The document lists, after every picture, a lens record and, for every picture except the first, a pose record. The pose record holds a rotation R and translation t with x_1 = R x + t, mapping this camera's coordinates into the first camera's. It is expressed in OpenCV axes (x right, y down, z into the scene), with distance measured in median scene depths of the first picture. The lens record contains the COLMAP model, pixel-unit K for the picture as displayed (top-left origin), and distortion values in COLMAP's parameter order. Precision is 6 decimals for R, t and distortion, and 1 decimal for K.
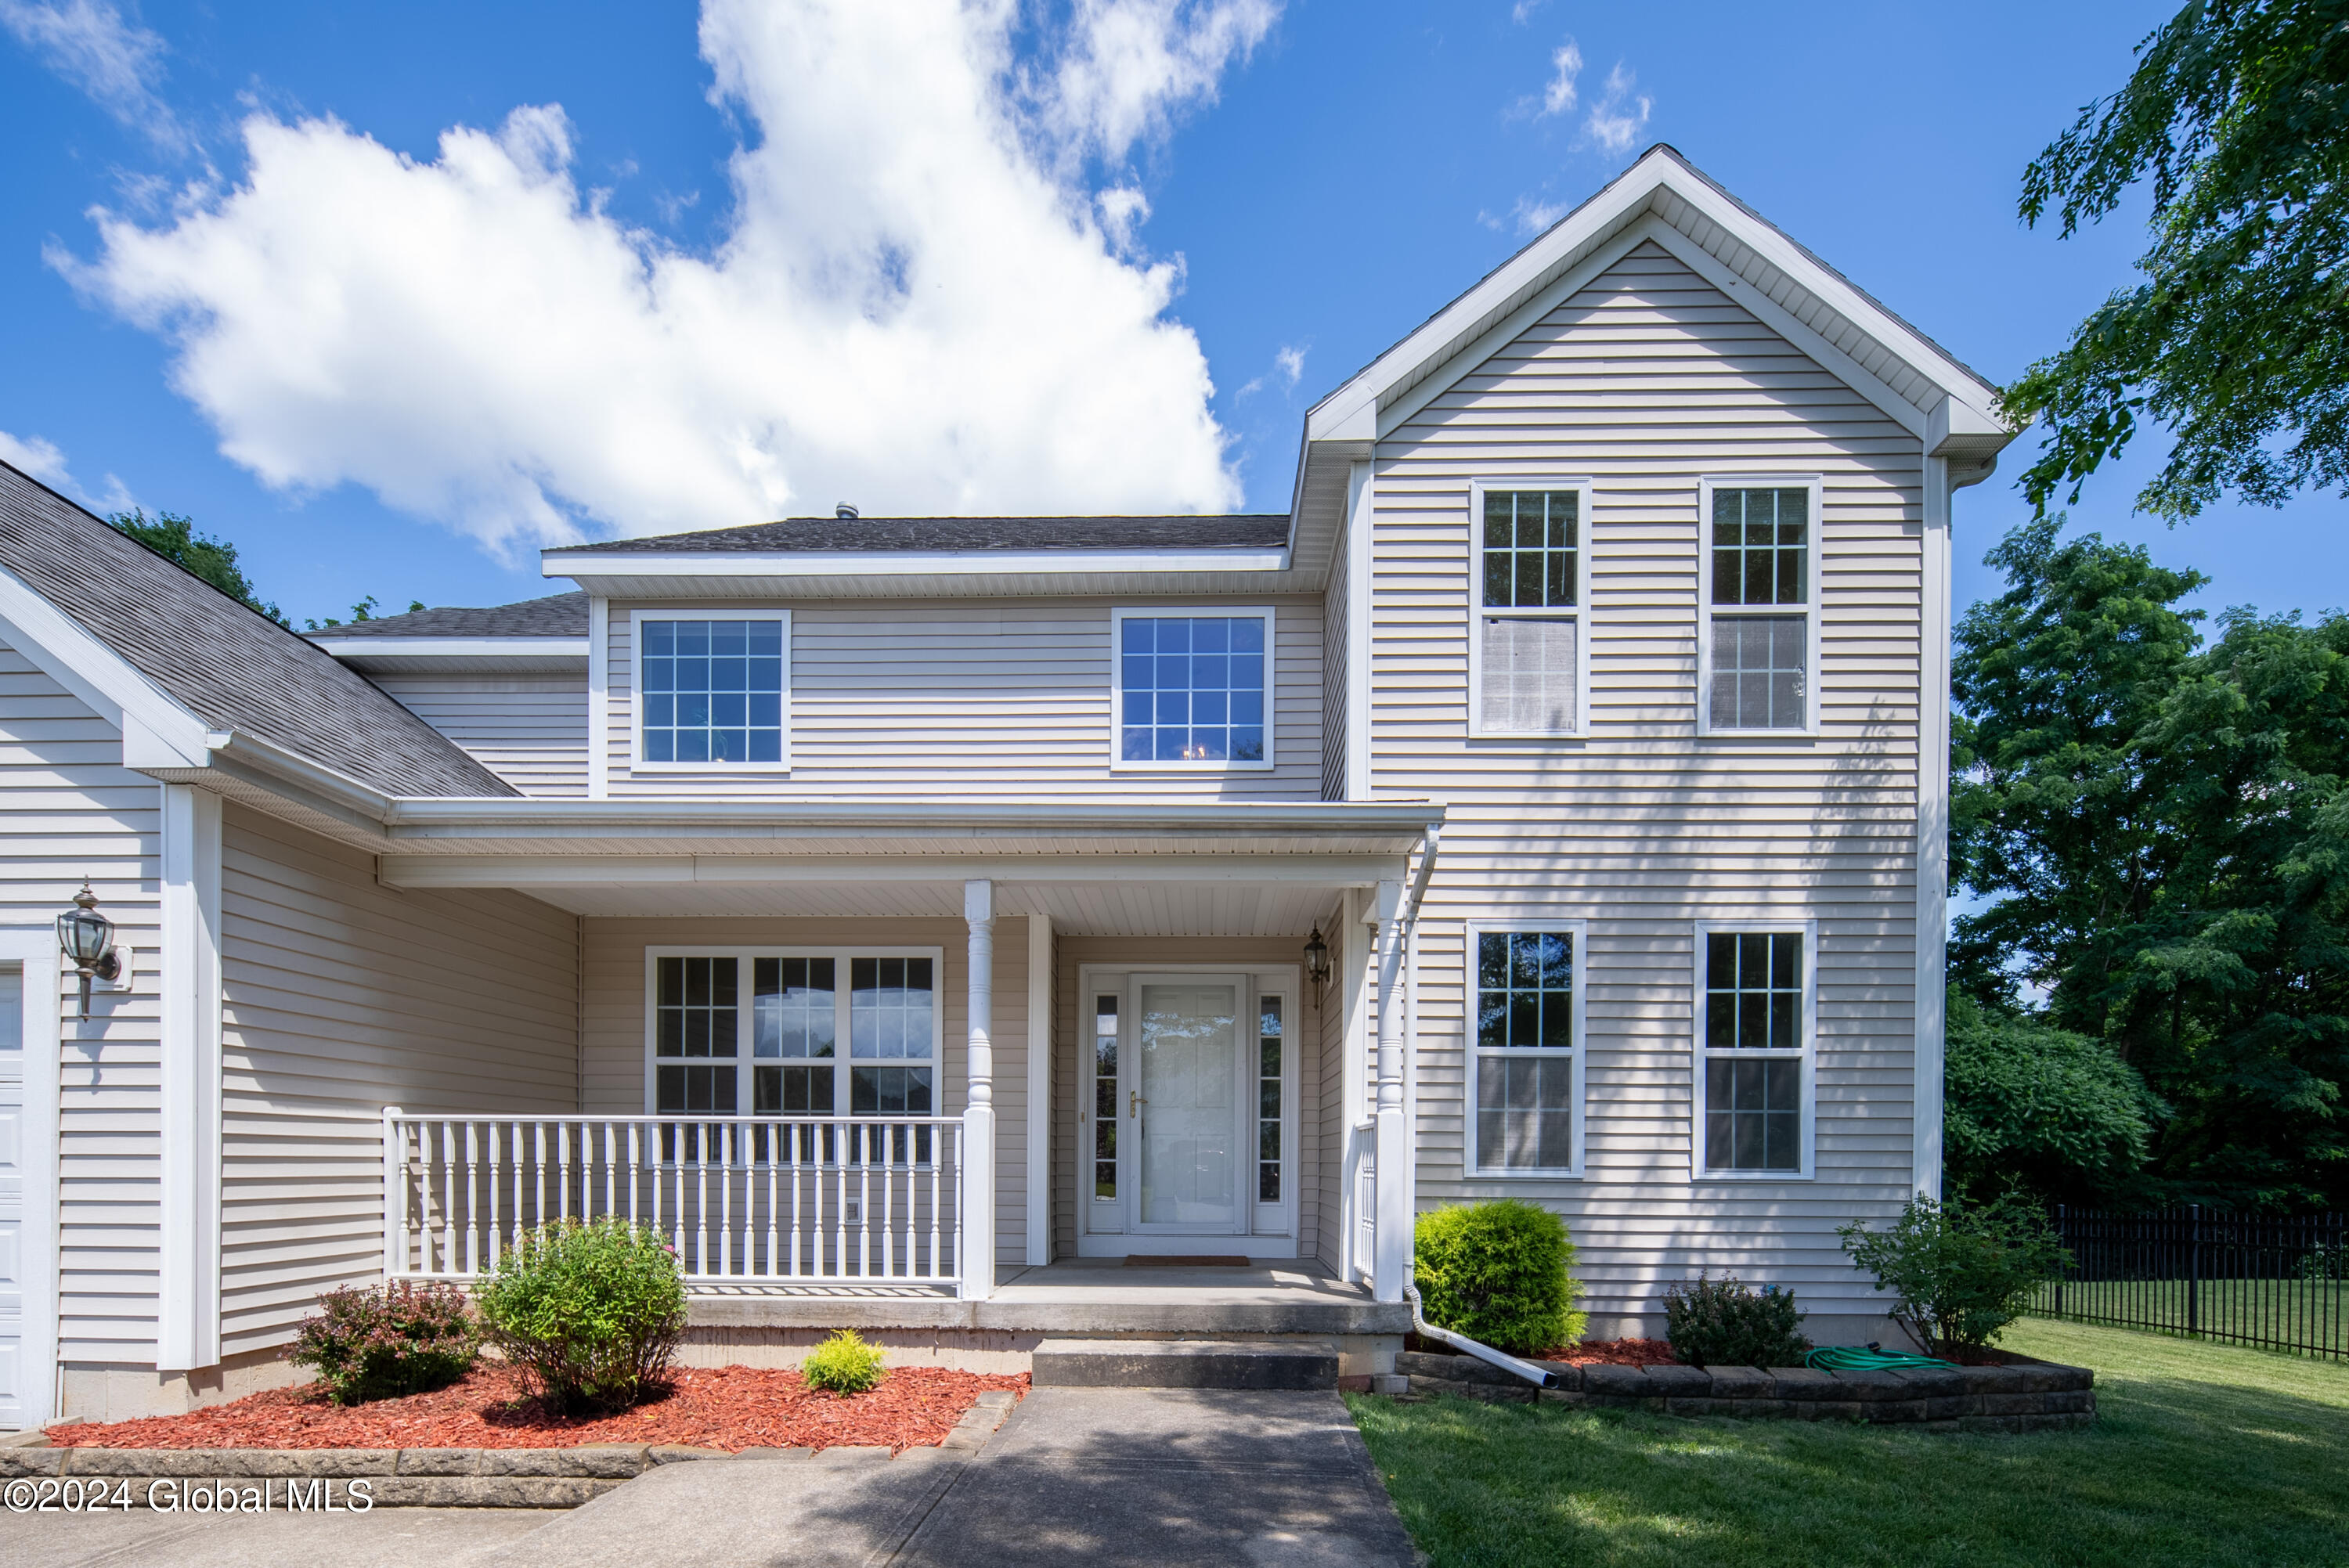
lens RADIAL K [[1054.5, 0, 1171.5], [0, 1054.5, 1025.9], [0, 0, 1]] dist [-0.026750, 0.026712]
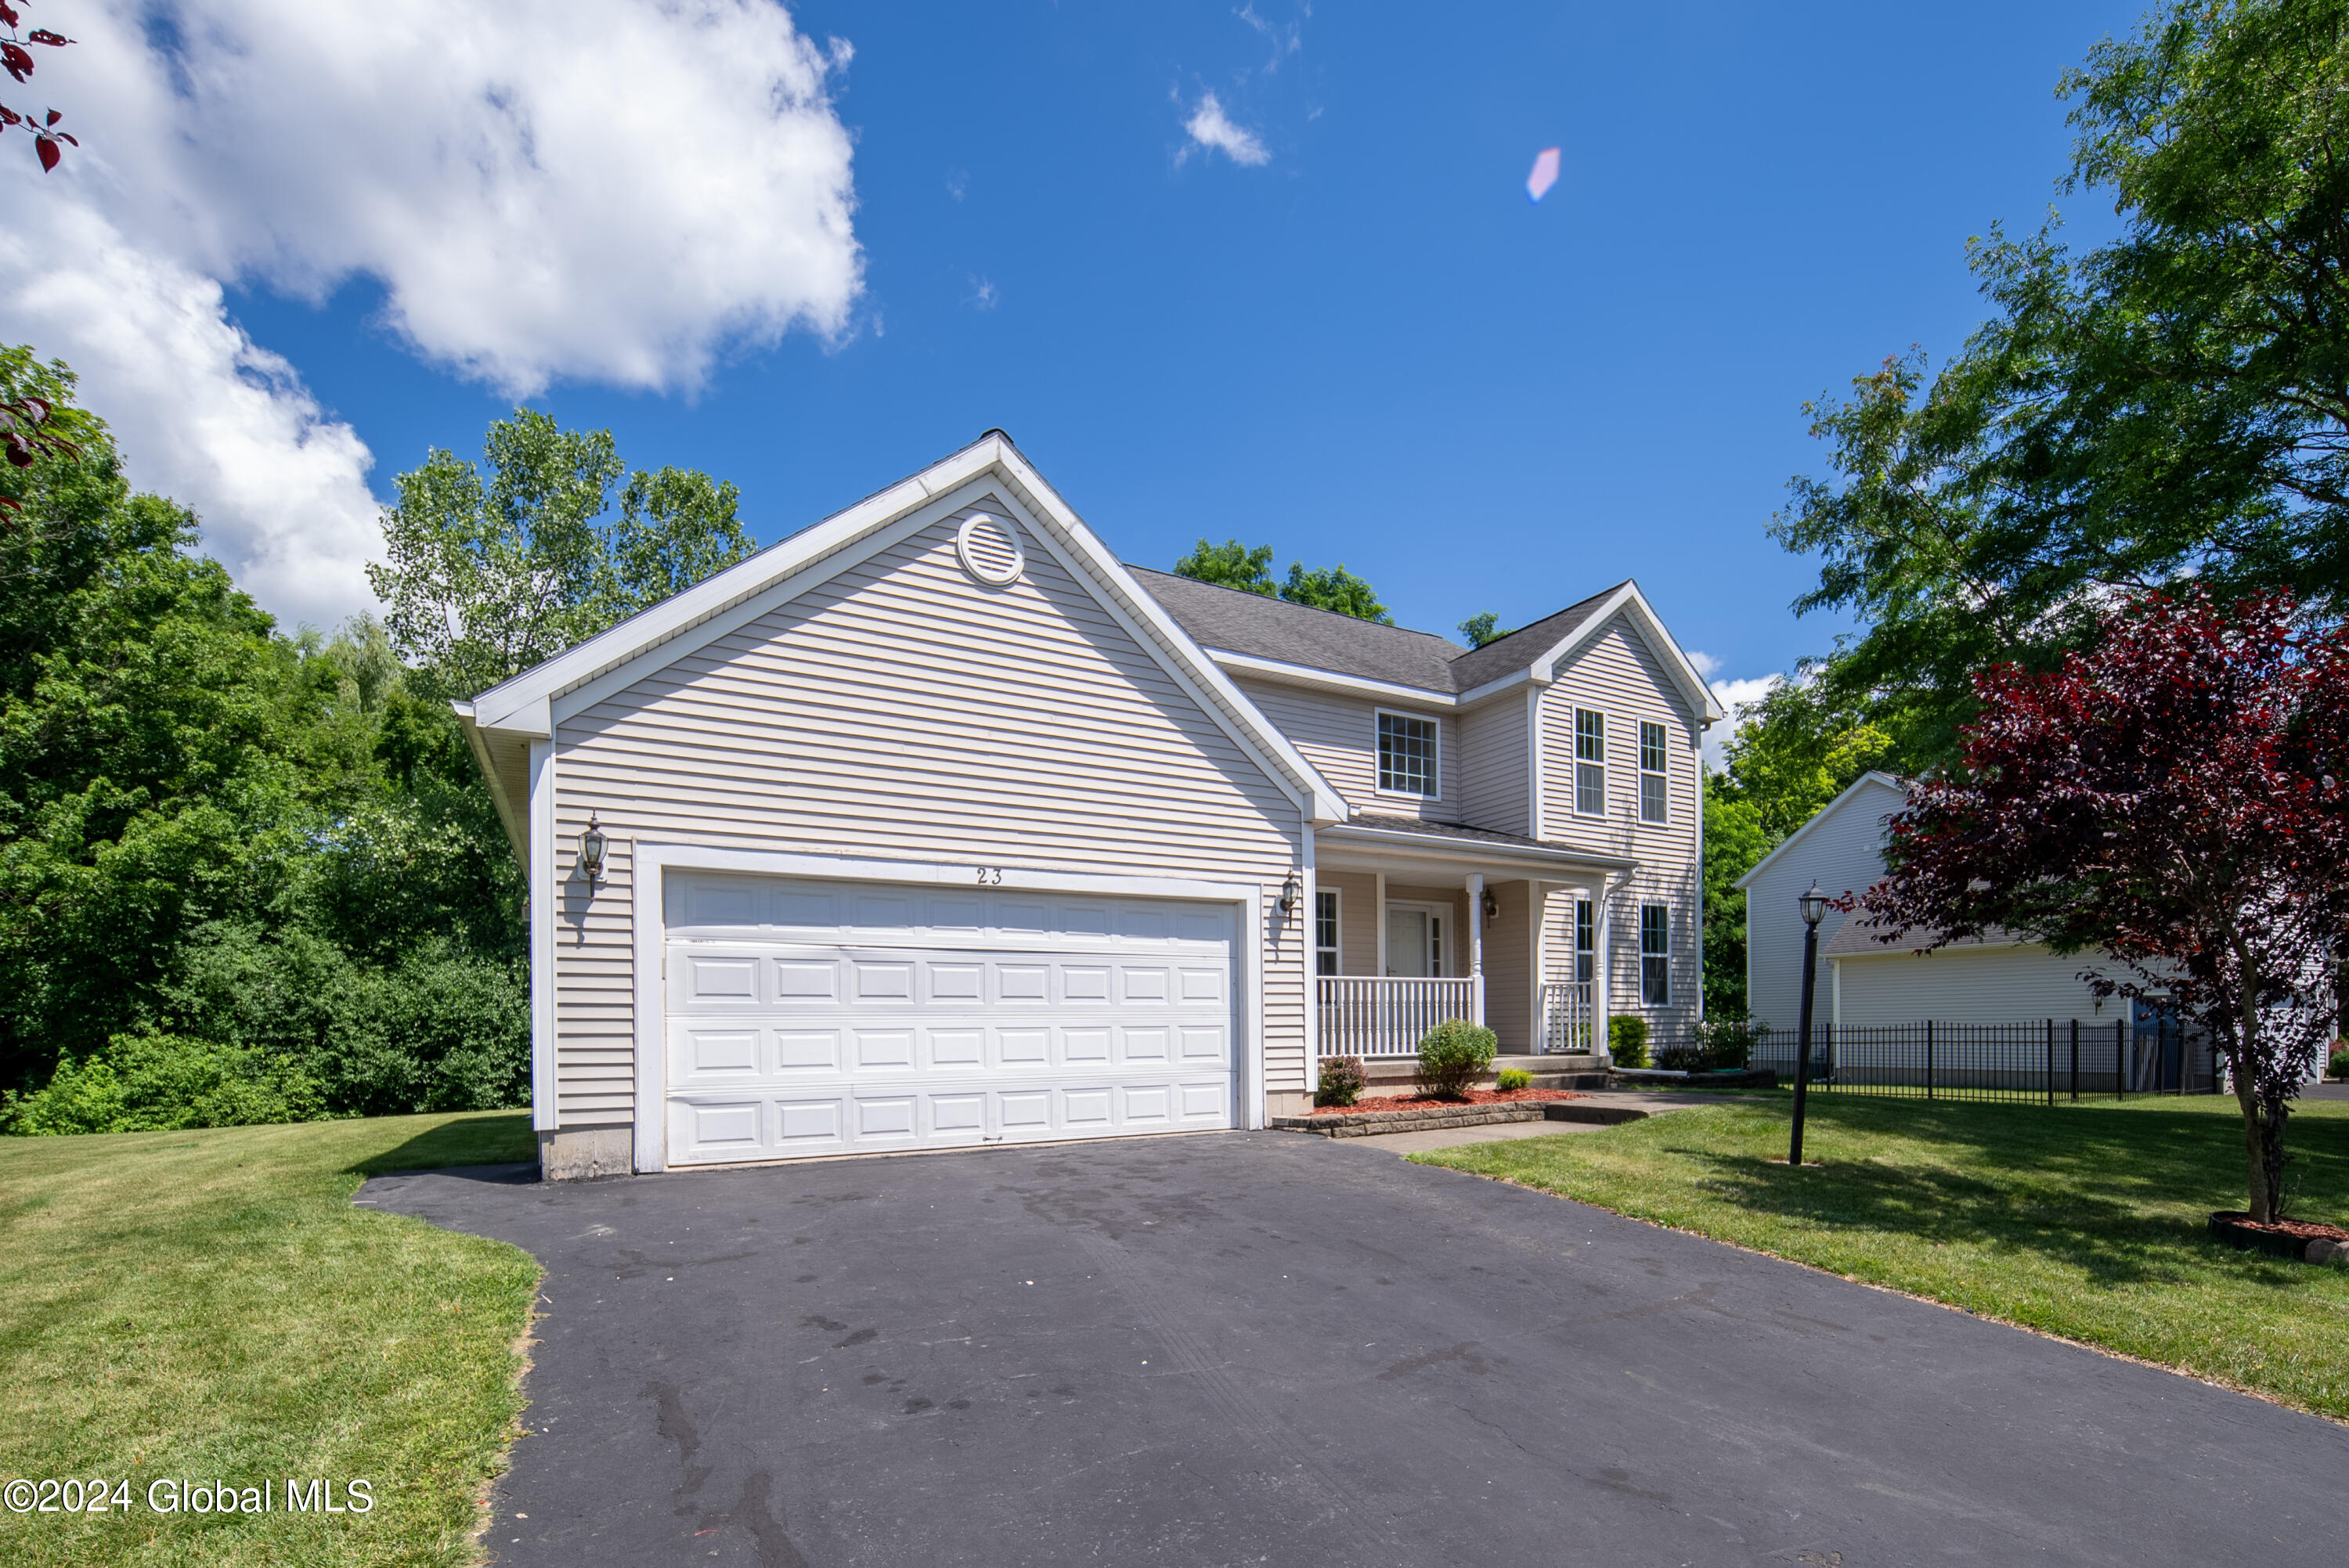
lens RADIAL K [[1052.1, 0, 1193.0], [0, 1052.1, 790.6], [0, 0, 1]] dist [0.001669, 0.000083]
pose [[0.854050, 0.101090, 0.510274, -1.594704], [-0.051116, 0.992497, -0.111069, -0.027701], [-0.517674, 0.068775, 0.852809, -0.532625]]
